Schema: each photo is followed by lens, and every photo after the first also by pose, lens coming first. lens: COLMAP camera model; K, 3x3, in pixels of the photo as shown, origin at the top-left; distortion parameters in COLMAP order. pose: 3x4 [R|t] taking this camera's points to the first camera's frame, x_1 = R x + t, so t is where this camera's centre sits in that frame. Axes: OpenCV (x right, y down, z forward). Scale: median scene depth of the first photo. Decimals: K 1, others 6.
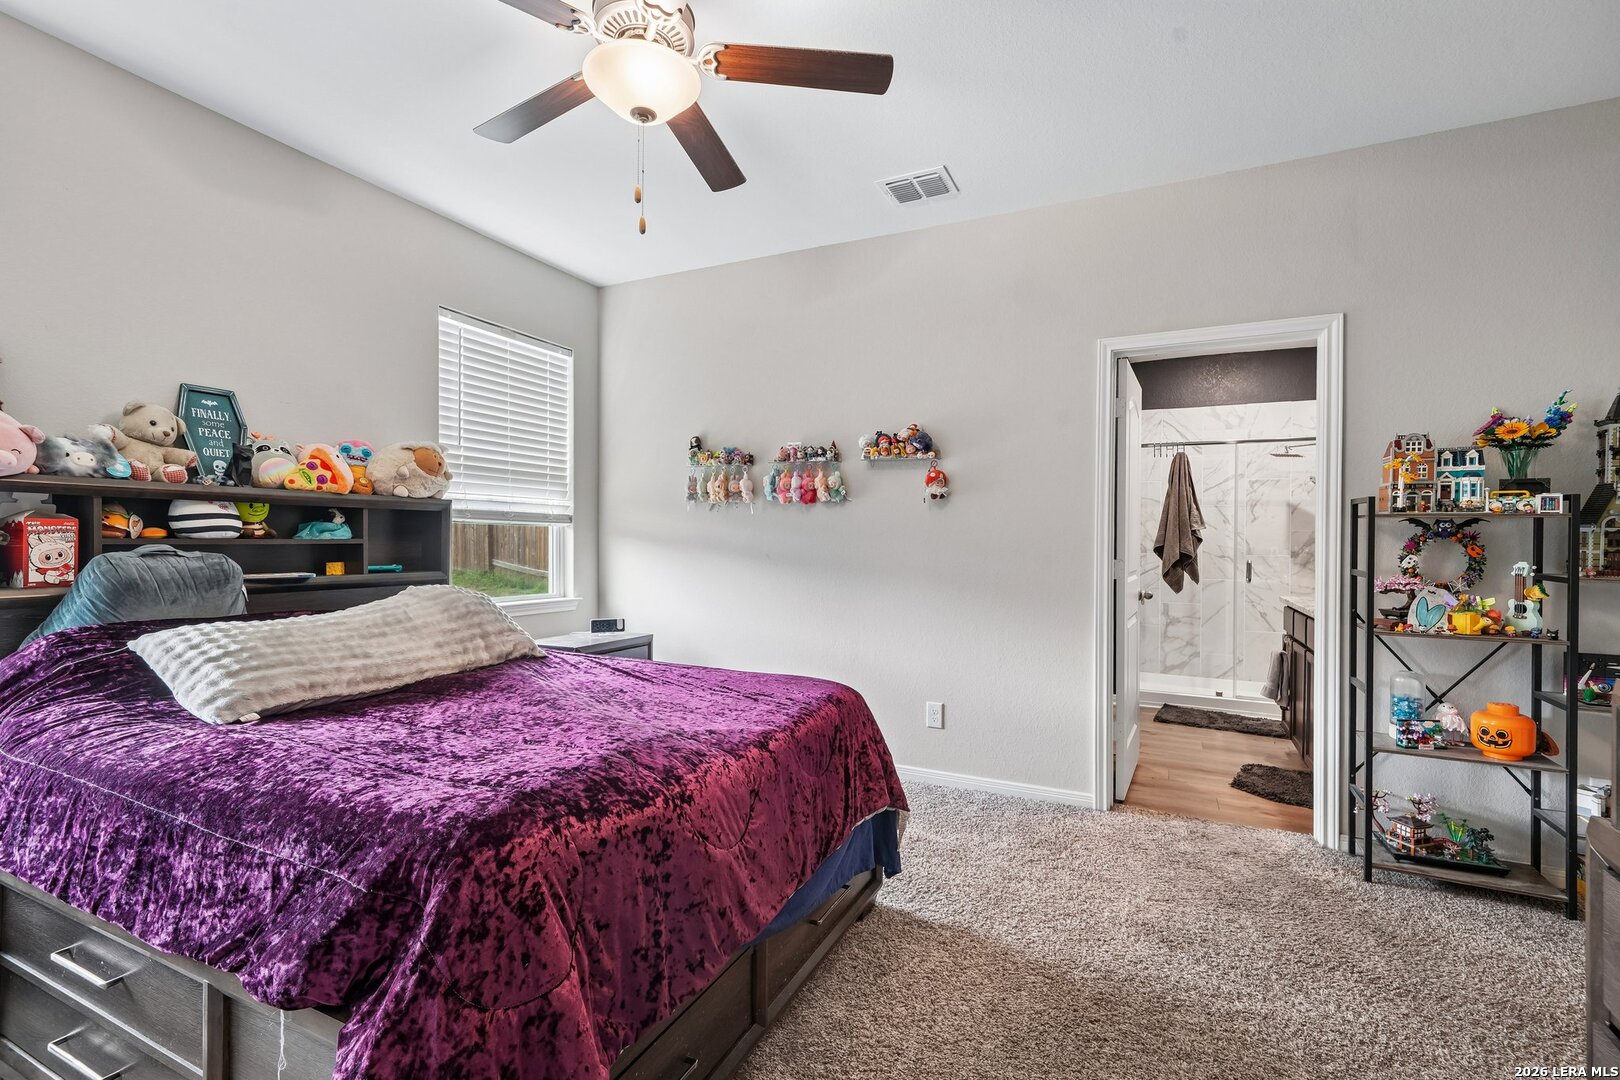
lens RADIAL K [[723.2, 0, 803.5], [0, 723.2, 556.9], [0, 0, 1]] dist [0.006766, 0.000198]
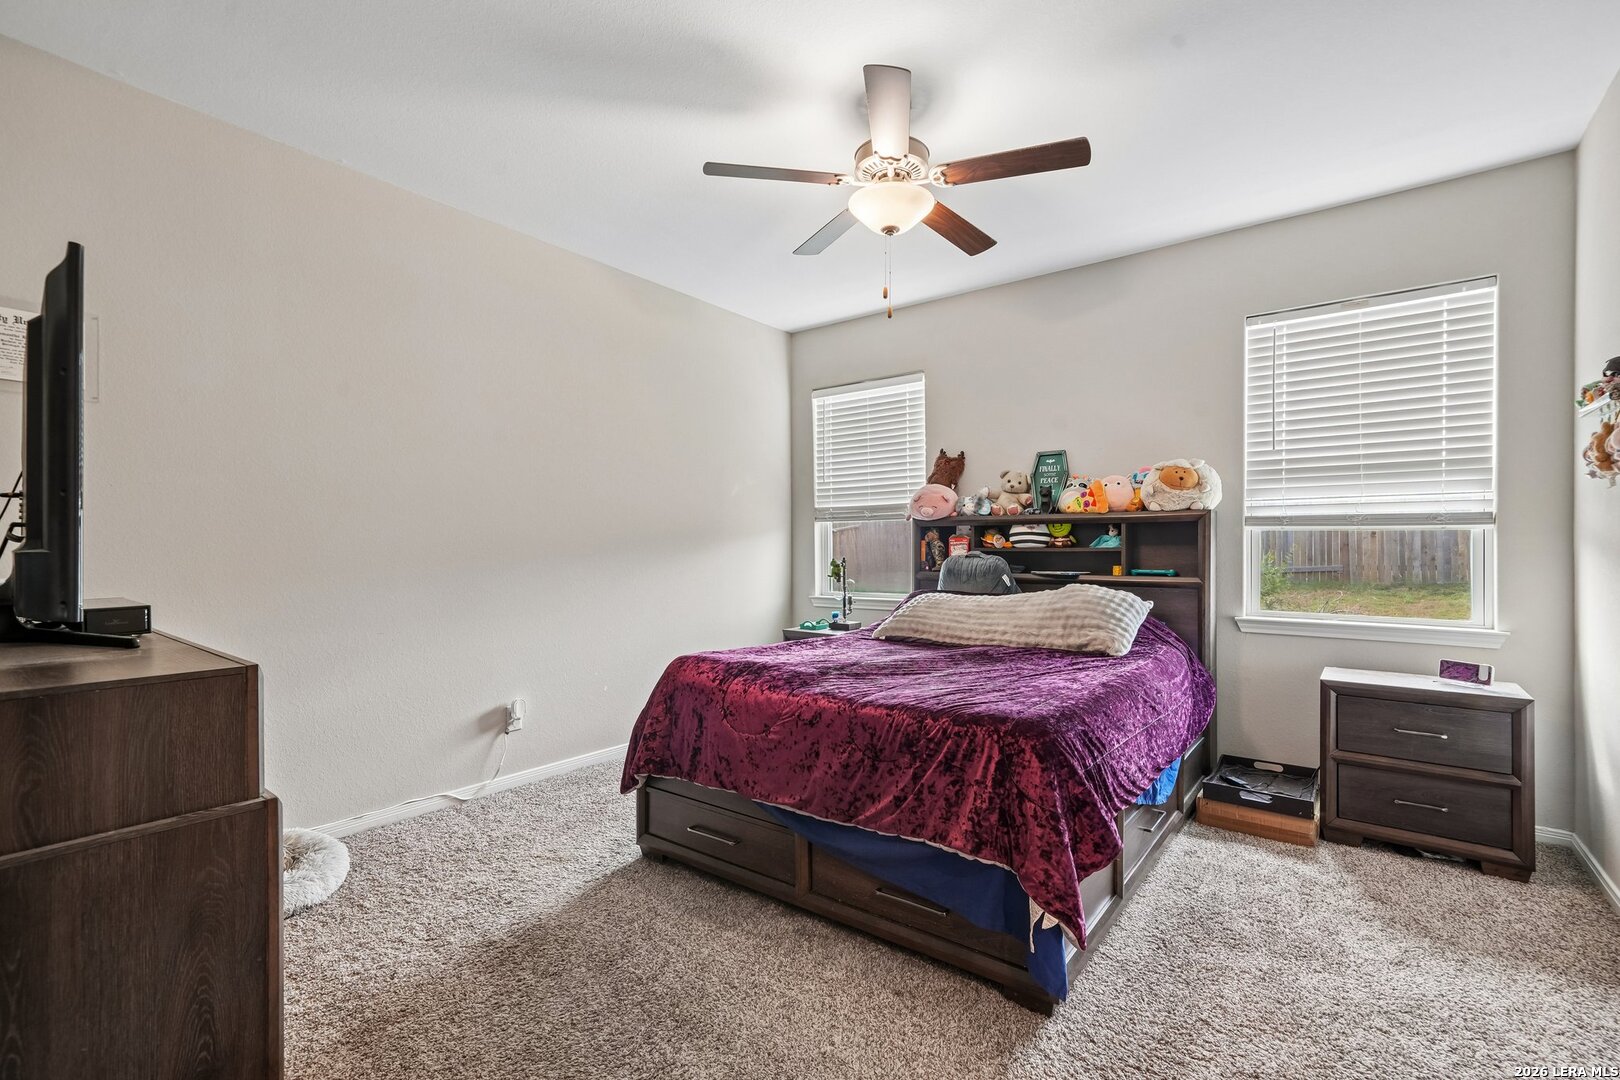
lens RADIAL K [[723.2, 0, 803.5], [0, 723.2, 556.9], [0, 0, 1]] dist [0.006766, 0.000198]
pose [[-0.199763, 0.003500, -0.979838, 0.765714], [-0.025896, 0.999625, 0.008850, -0.005656], [0.979502, 0.027142, -0.199597, 0.751251]]
